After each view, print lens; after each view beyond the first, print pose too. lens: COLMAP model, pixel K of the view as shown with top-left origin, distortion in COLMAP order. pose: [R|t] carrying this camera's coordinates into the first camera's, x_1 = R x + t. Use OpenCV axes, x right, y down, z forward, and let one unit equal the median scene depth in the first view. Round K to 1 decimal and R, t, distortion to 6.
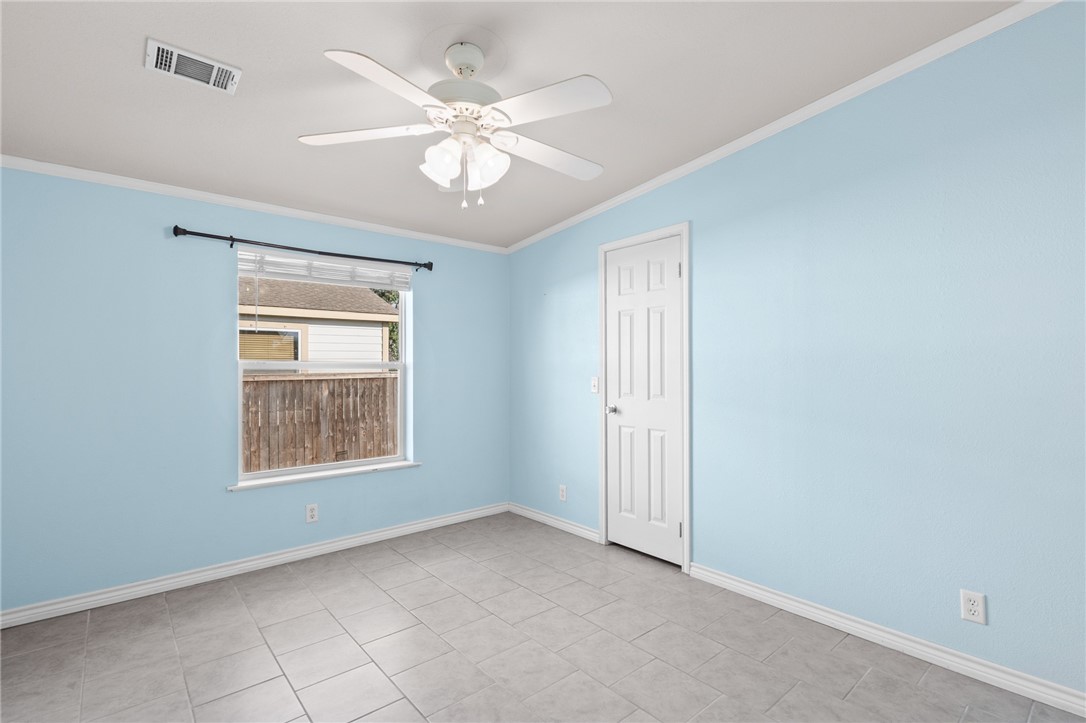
lens RADIAL K [[500.6, 0, 542.7], [0, 500.6, 368.9], [0, 0, 1]] dist [0.011621, -0.000460]
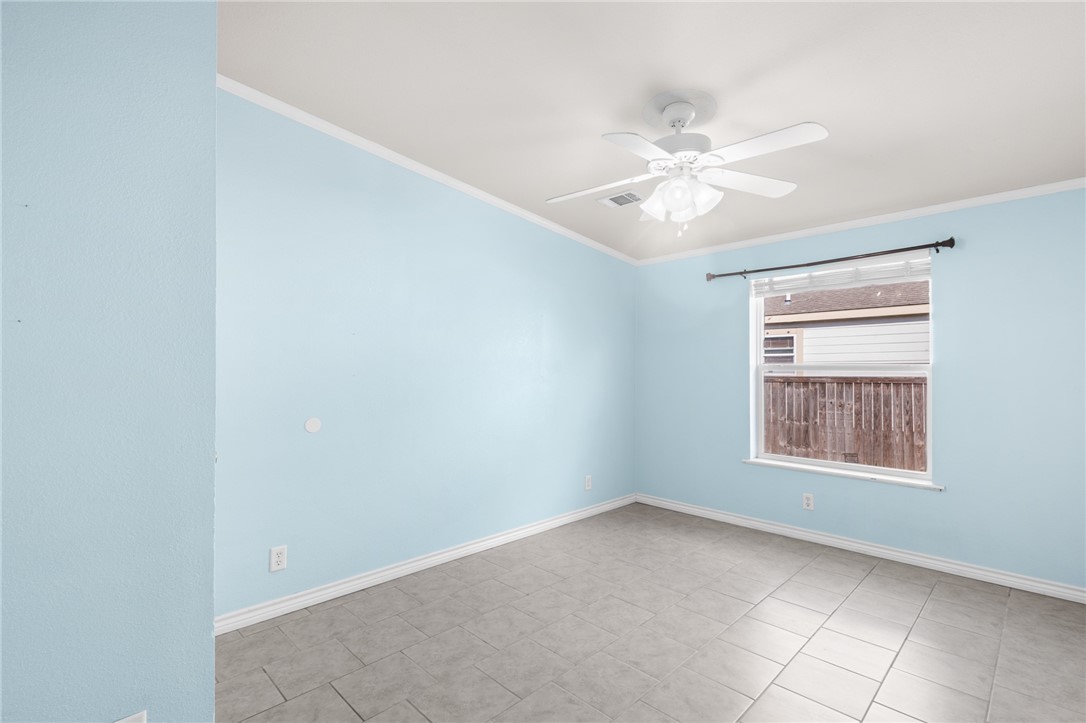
lens RADIAL K [[504.0, 0, 543.5], [0, 504.0, 368.0], [0, 0, 1]] dist [0.007282, -0.000350]
pose [[0.082754, 0.003222, -0.996565, 0.623081], [-0.002535, 0.999992, 0.003023, -0.008291], [0.996567, 0.002276, 0.082762, 0.342837]]
